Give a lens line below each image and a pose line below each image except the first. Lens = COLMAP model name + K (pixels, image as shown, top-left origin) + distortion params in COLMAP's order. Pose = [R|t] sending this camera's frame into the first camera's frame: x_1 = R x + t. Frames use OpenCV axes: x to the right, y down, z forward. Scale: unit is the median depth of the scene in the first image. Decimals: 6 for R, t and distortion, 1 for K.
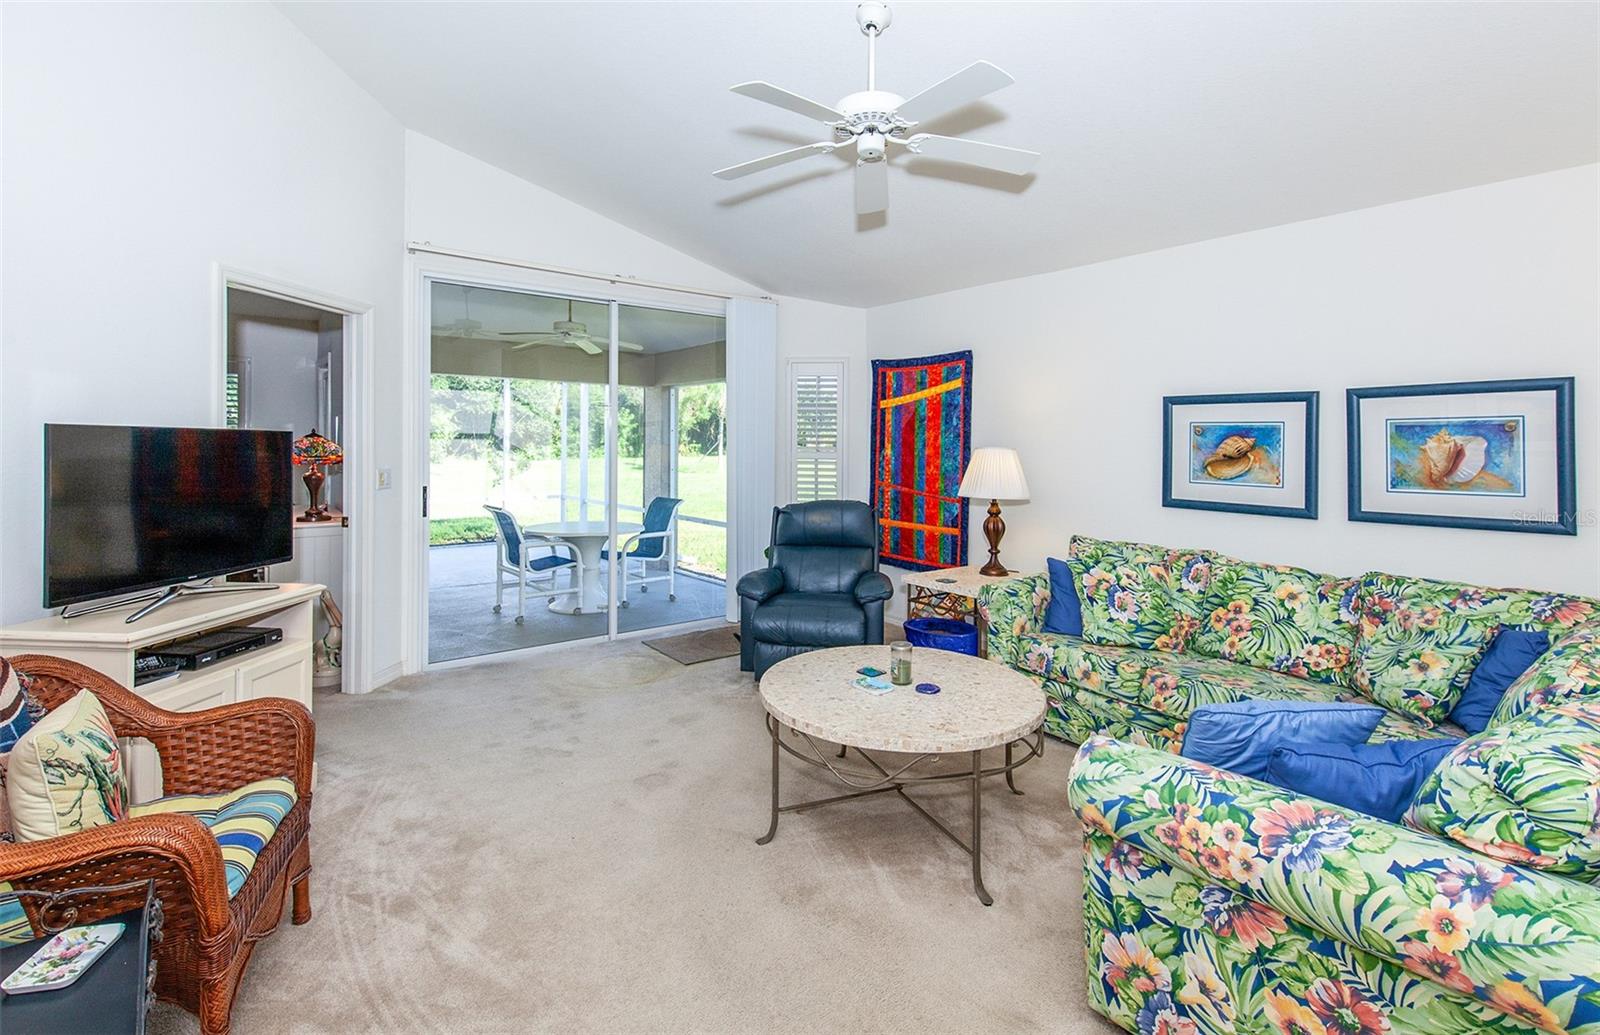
lens RADIAL K [[735.6, 0, 775.5], [0, 735.6, 436.1], [0, 0, 1]] dist [0.003842, -0.001976]
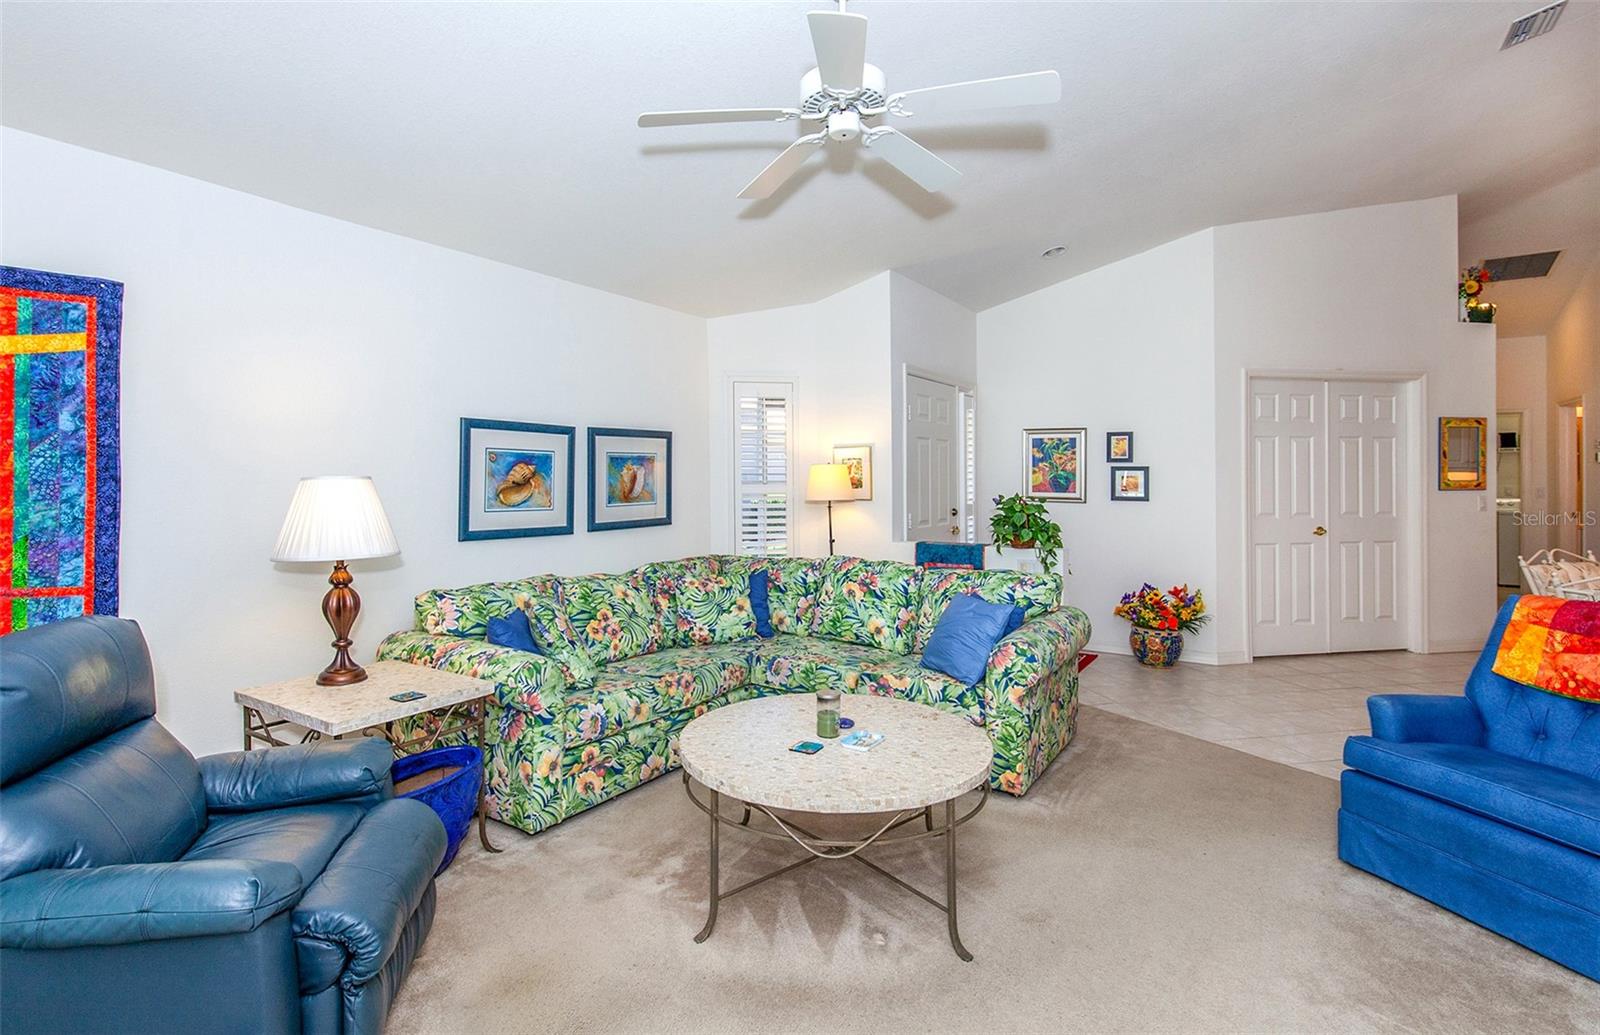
lens RADIAL K [[735.6, 0, 821.1], [0, 735.6, 470.4], [0, 0, 1]] dist [0.003842, -0.001976]
pose [[-0.341552, -0.001081, 0.939862, -0.540182], [-0.012809, 0.999912, -0.003505, 0.009260], [-0.939775, -0.013236, -0.341536, 1.058258]]
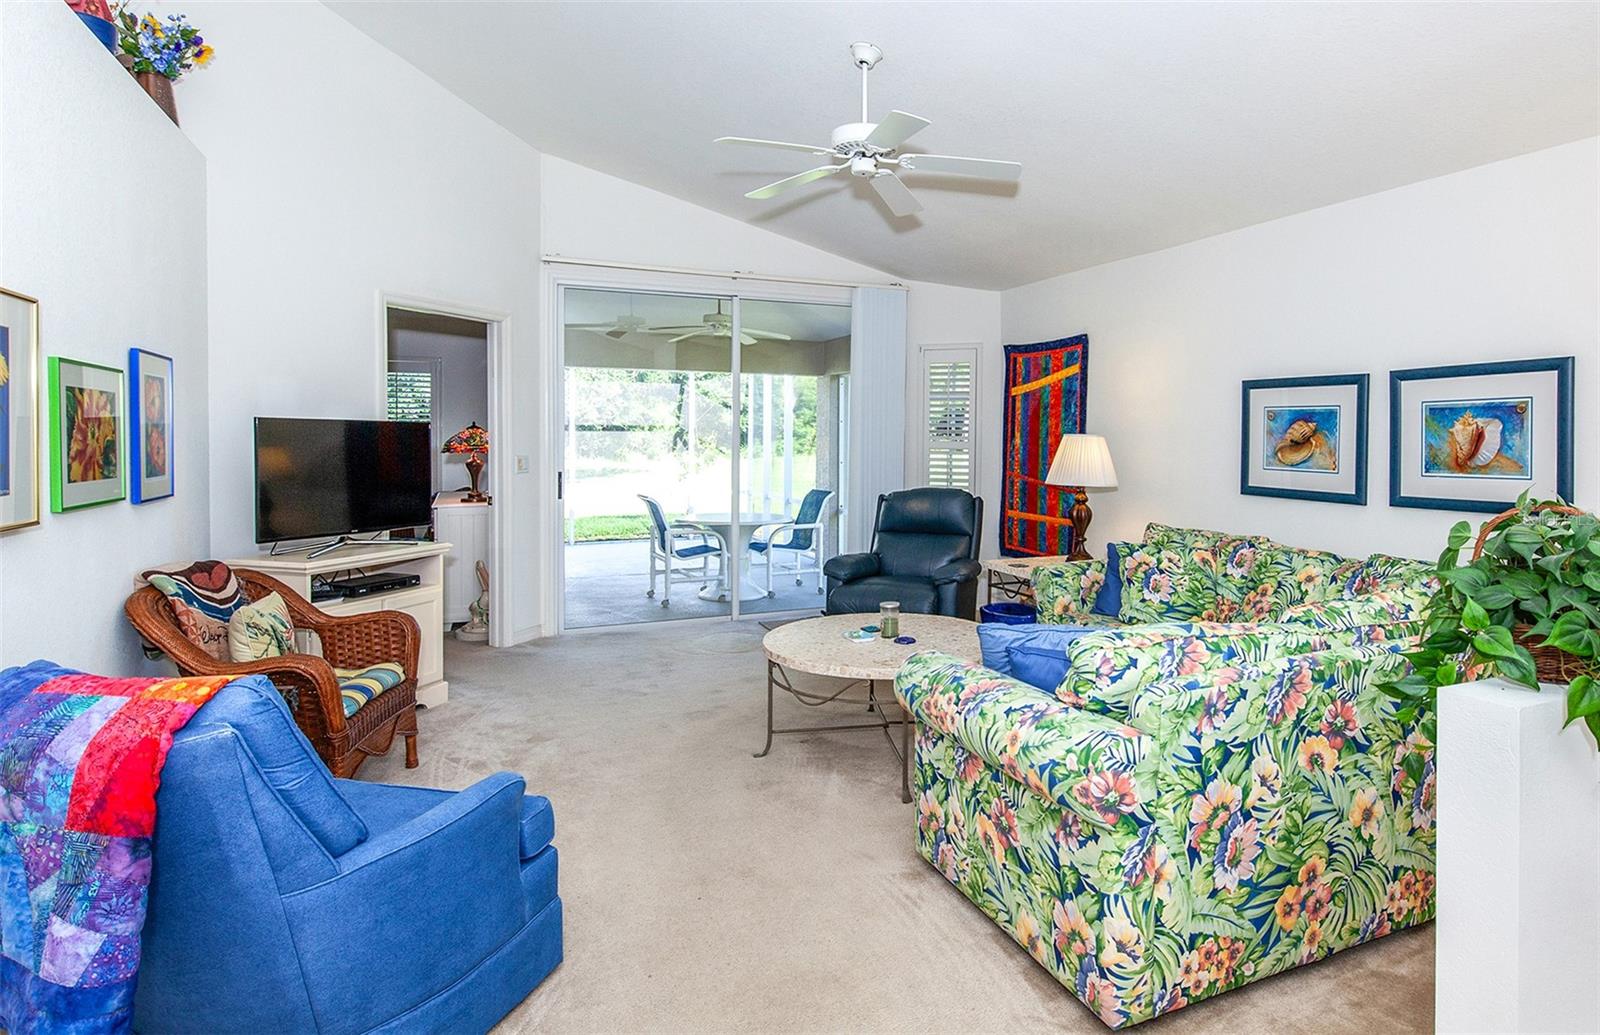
lens RADIAL K [[899.1, 0, 890.0], [0, 899.1, 446.5], [0, 0, 1]] dist [-0.000717, 0.000549]
pose [[0.979352, -0.002086, -0.202151, 0.368725], [0.005866, 0.999819, 0.018102, 0.010389], [0.202076, -0.018914, 0.979187, -0.299055]]
